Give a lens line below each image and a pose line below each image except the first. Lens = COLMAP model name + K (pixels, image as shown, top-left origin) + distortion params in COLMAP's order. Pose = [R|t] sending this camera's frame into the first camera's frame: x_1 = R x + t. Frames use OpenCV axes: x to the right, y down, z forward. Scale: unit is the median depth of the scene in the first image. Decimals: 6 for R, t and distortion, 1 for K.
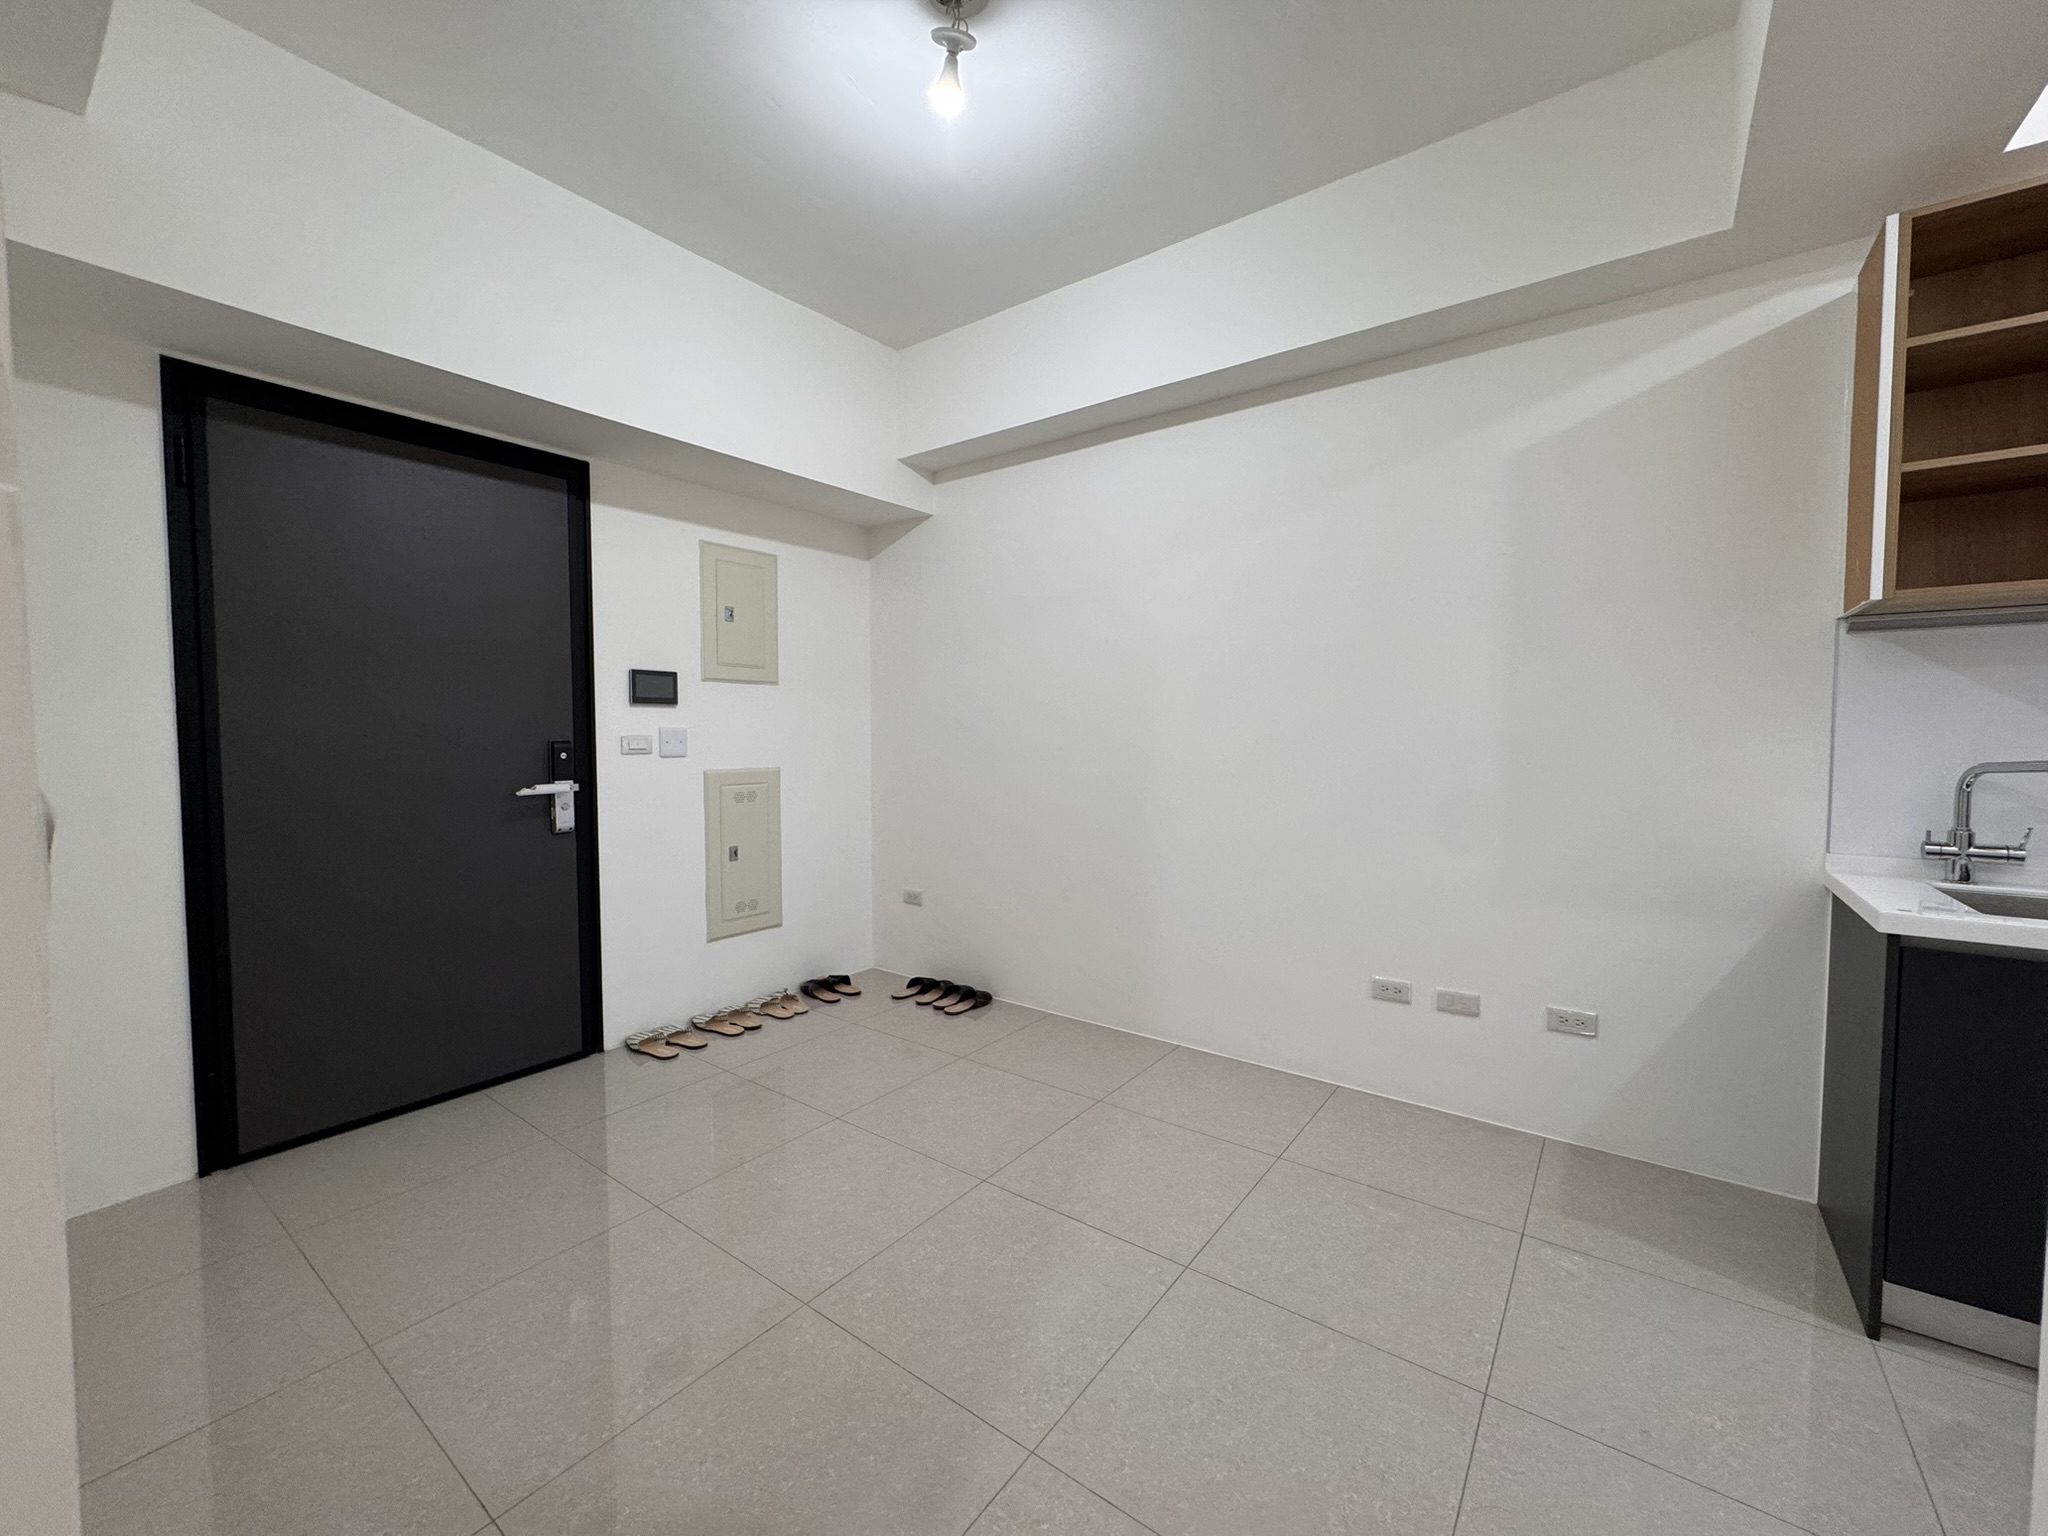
lens RADIAL K [[819.2, 0, 1021.1], [0, 819.2, 765.0], [0, 0, 1]] dist [-0.003204, -0.000076]
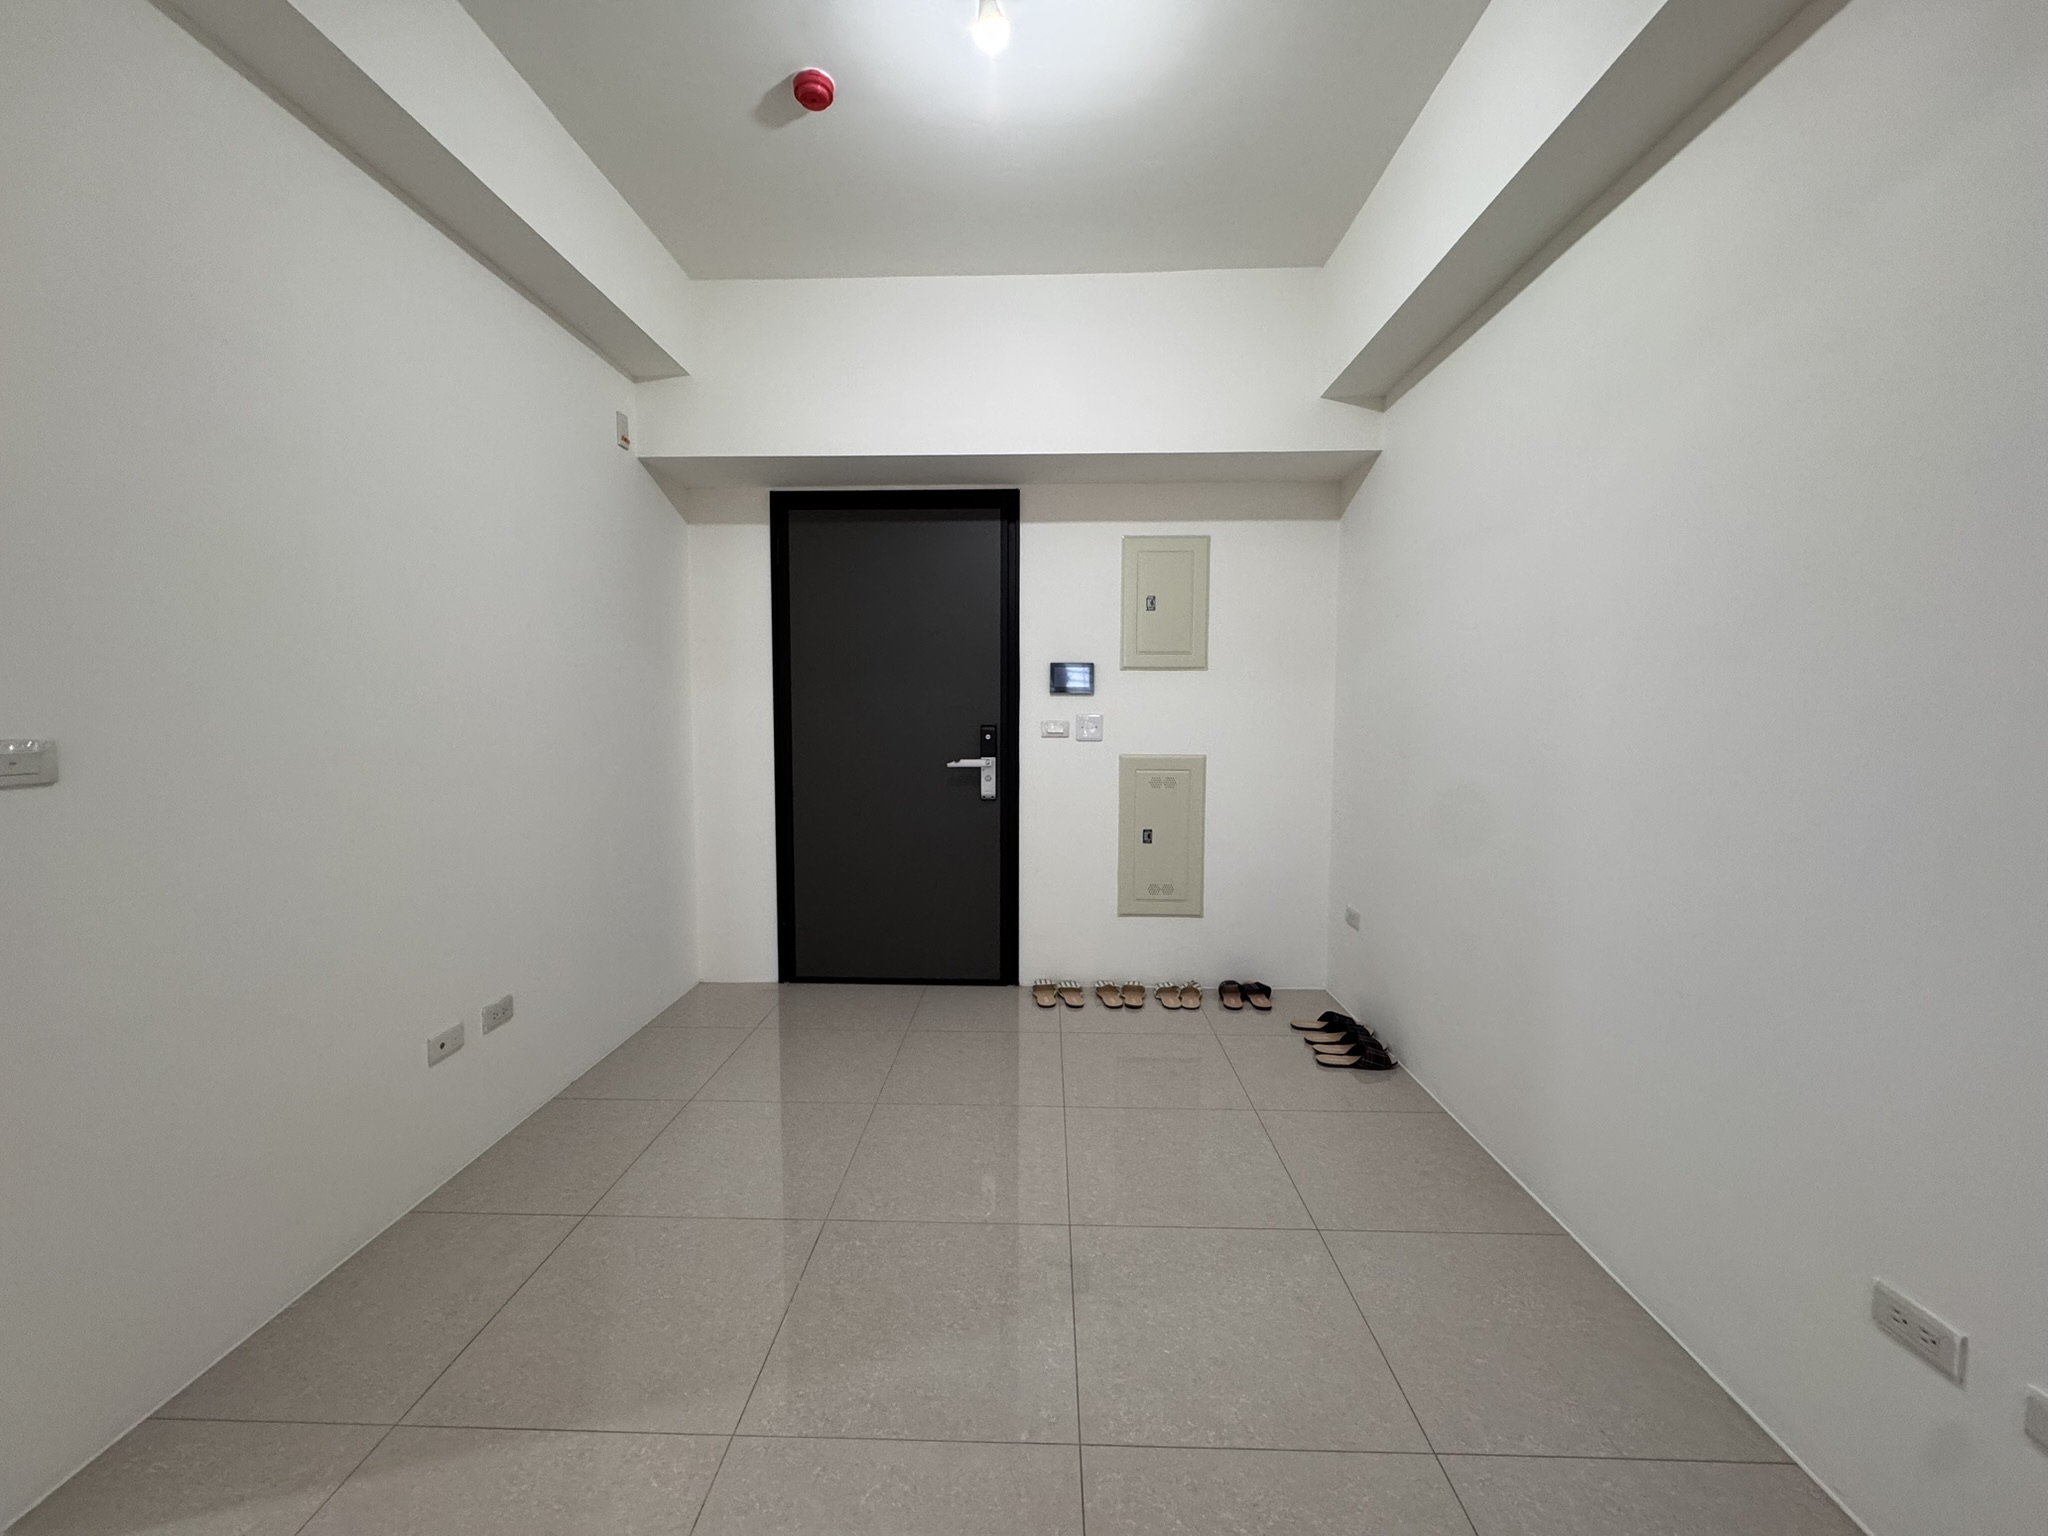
lens RADIAL K [[819.2, 0, 1021.1], [0, 819.2, 765.0], [0, 0, 1]] dist [-0.003204, -0.000076]
pose [[0.577230, 0.056808, -0.814603, 0.408633], [-0.038153, 0.998364, 0.042588, -0.020202], [0.815690, 0.006496, 0.578453, 0.284450]]
